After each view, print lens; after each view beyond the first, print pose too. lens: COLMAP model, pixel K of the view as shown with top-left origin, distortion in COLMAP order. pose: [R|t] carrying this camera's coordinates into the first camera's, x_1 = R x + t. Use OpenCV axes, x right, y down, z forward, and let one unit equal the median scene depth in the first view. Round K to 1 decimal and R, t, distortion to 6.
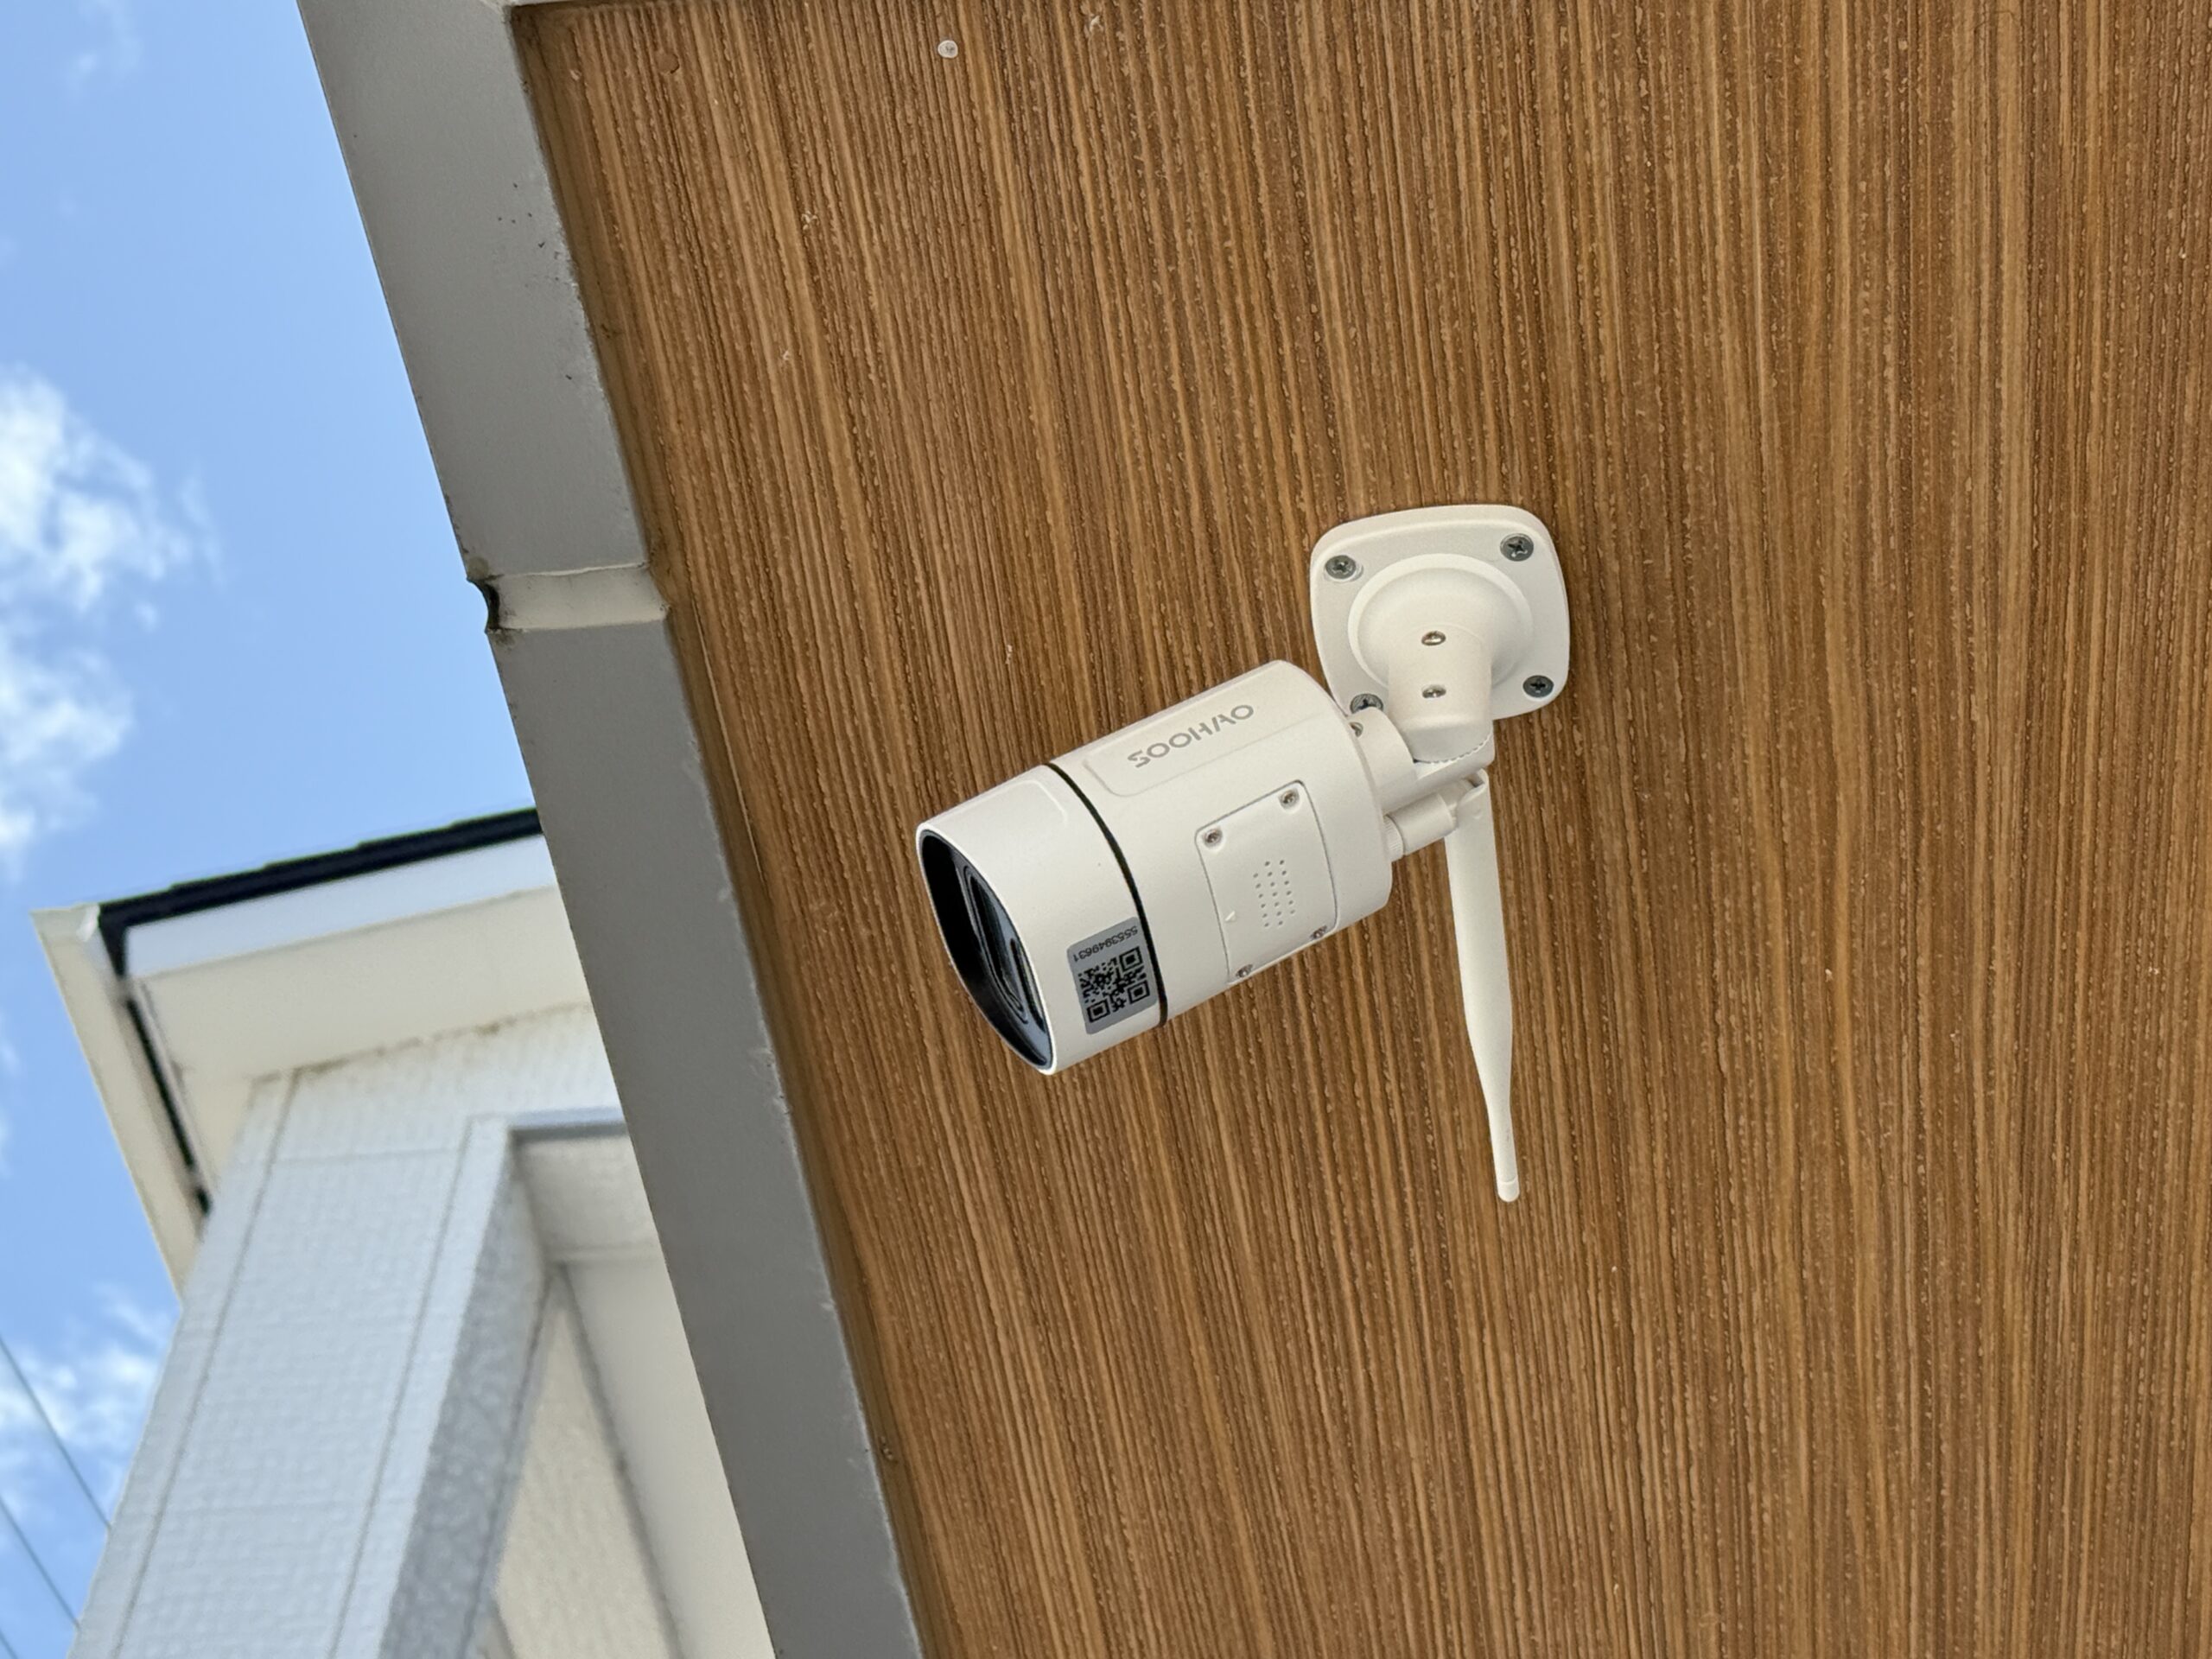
lens RADIAL K [[4109.0, 0, 1077.0], [0, 4109.0, 830.4], [0, 0, 1]] dist [0.072160, 0.394874]
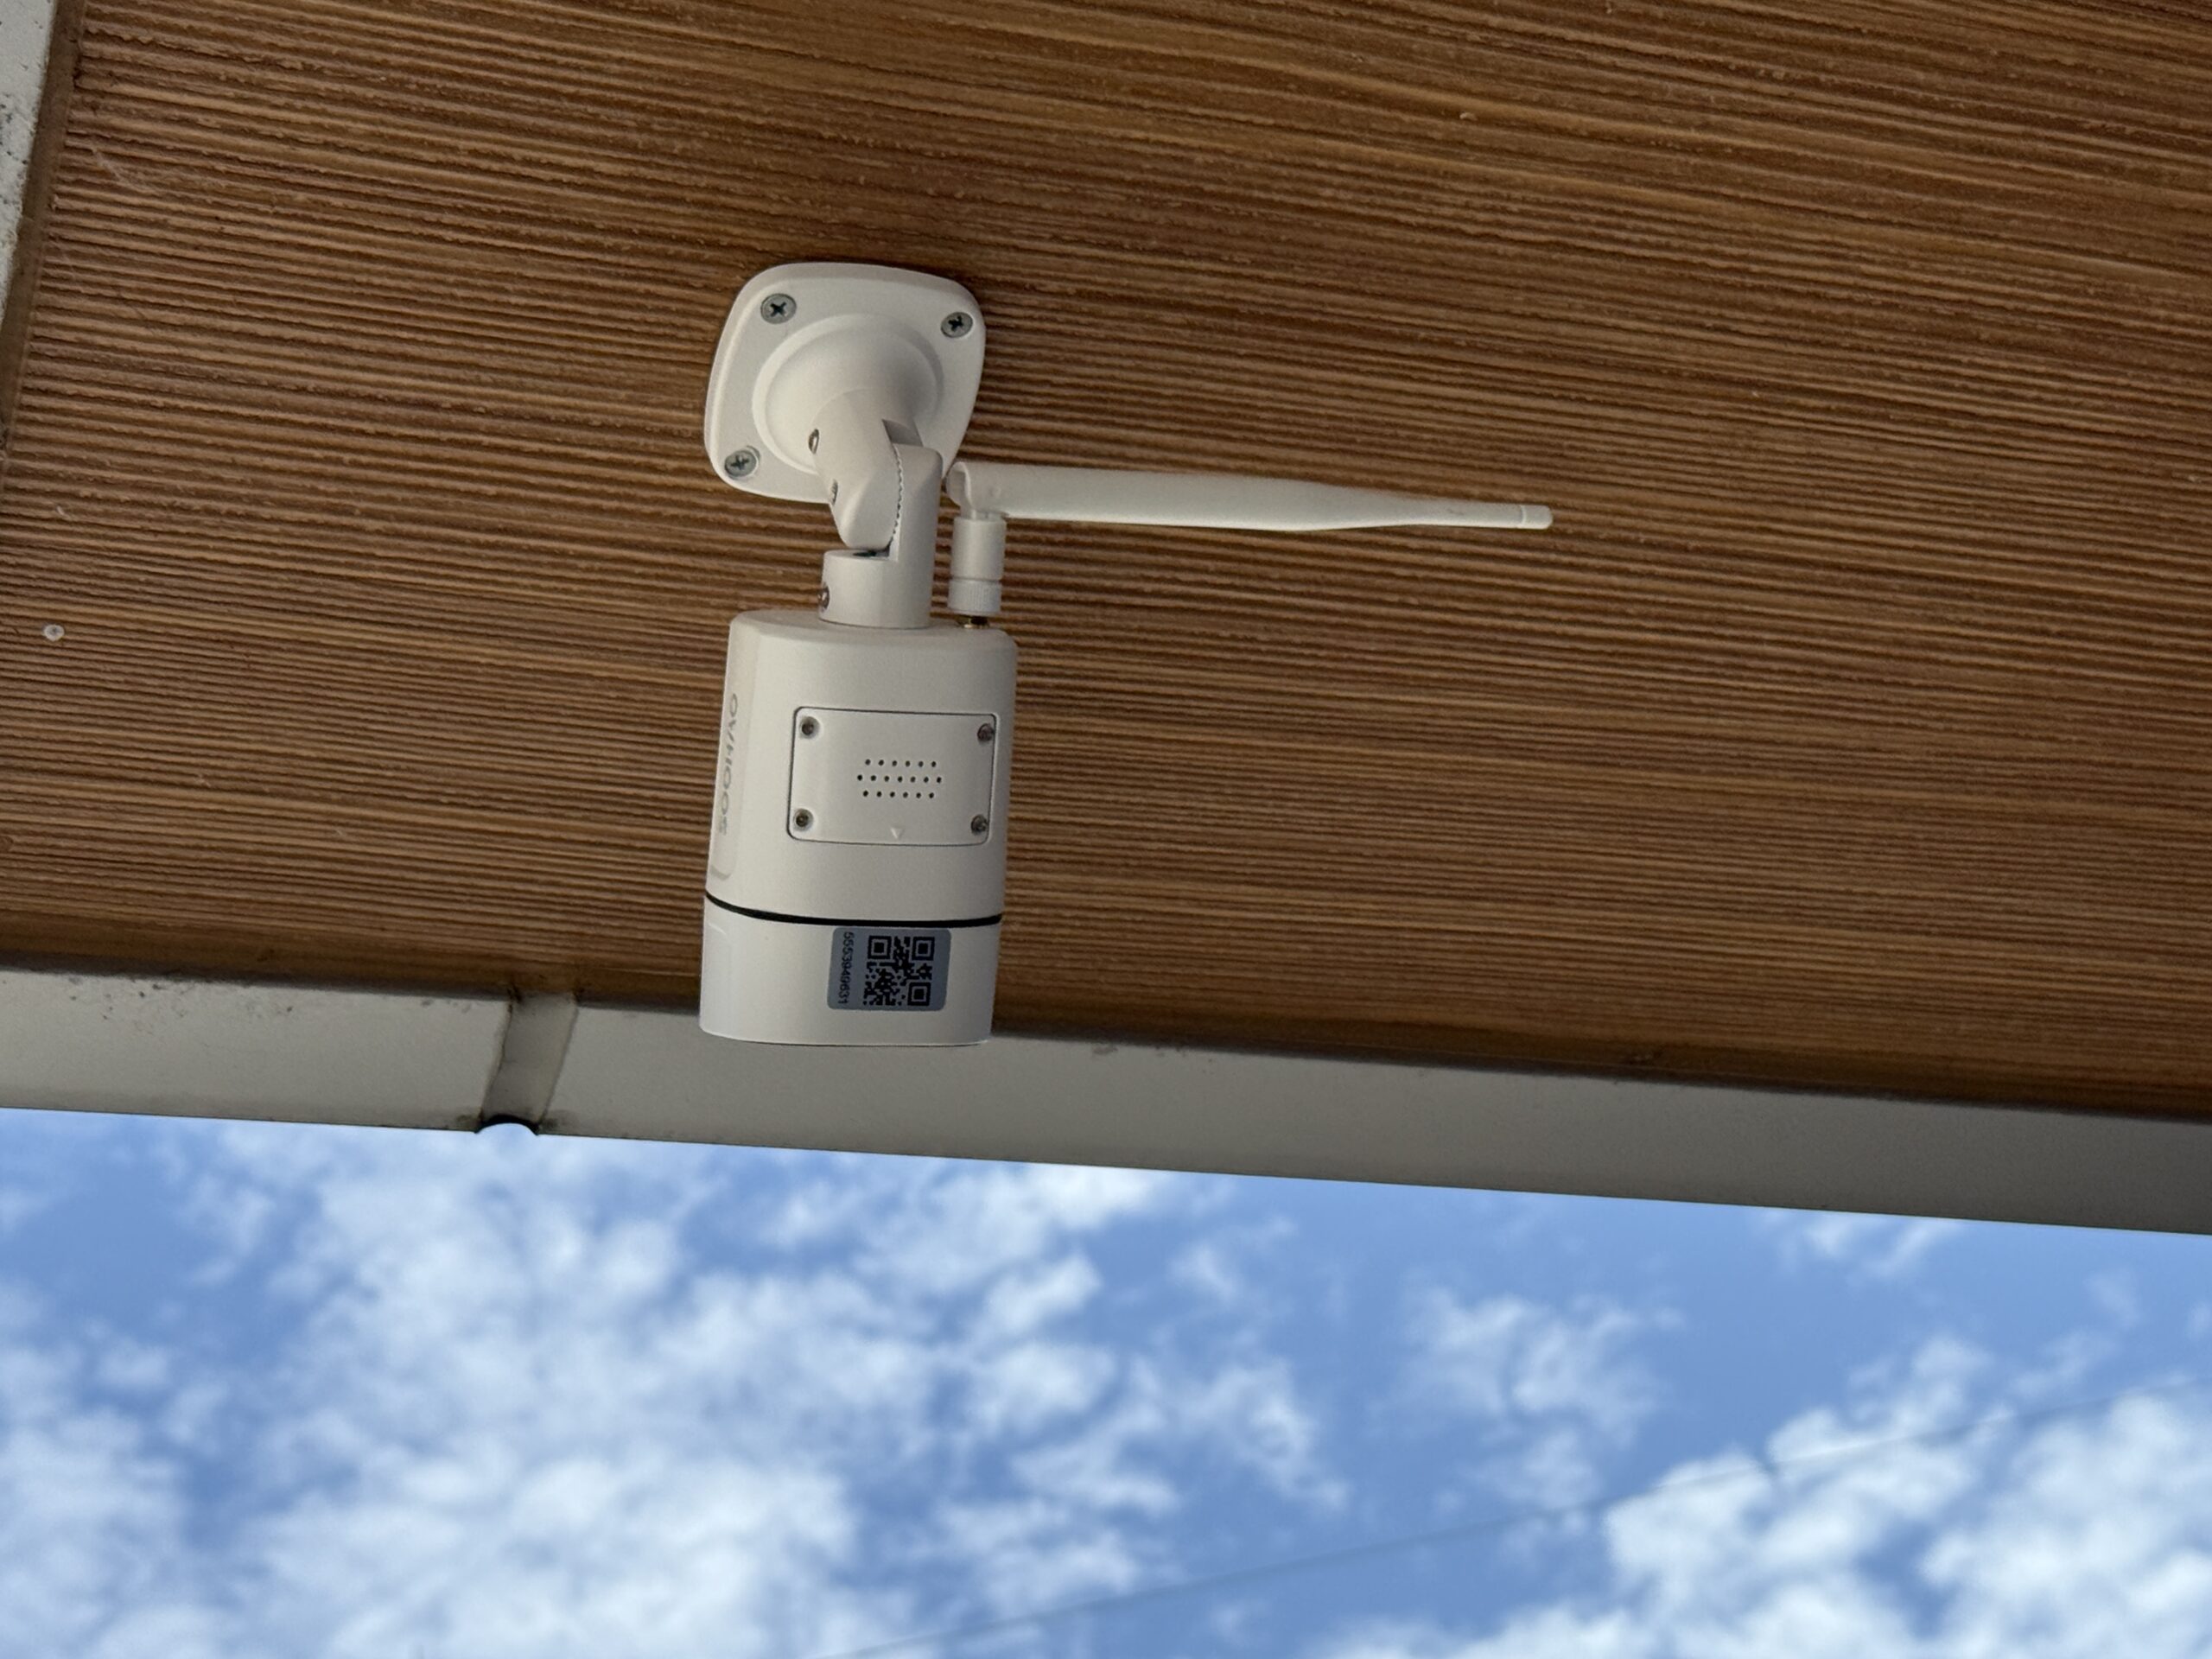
lens RADIAL K [[4109.0, 0, 1077.0], [0, 4109.0, 830.4], [0, 0, 1]] dist [0.072160, 0.394874]
pose [[0.406286, -0.792844, -0.454236, 0.474492], [0.845808, 0.514417, -0.141363, 0.185770], [0.345746, -0.326763, 0.879594, 0.161641]]
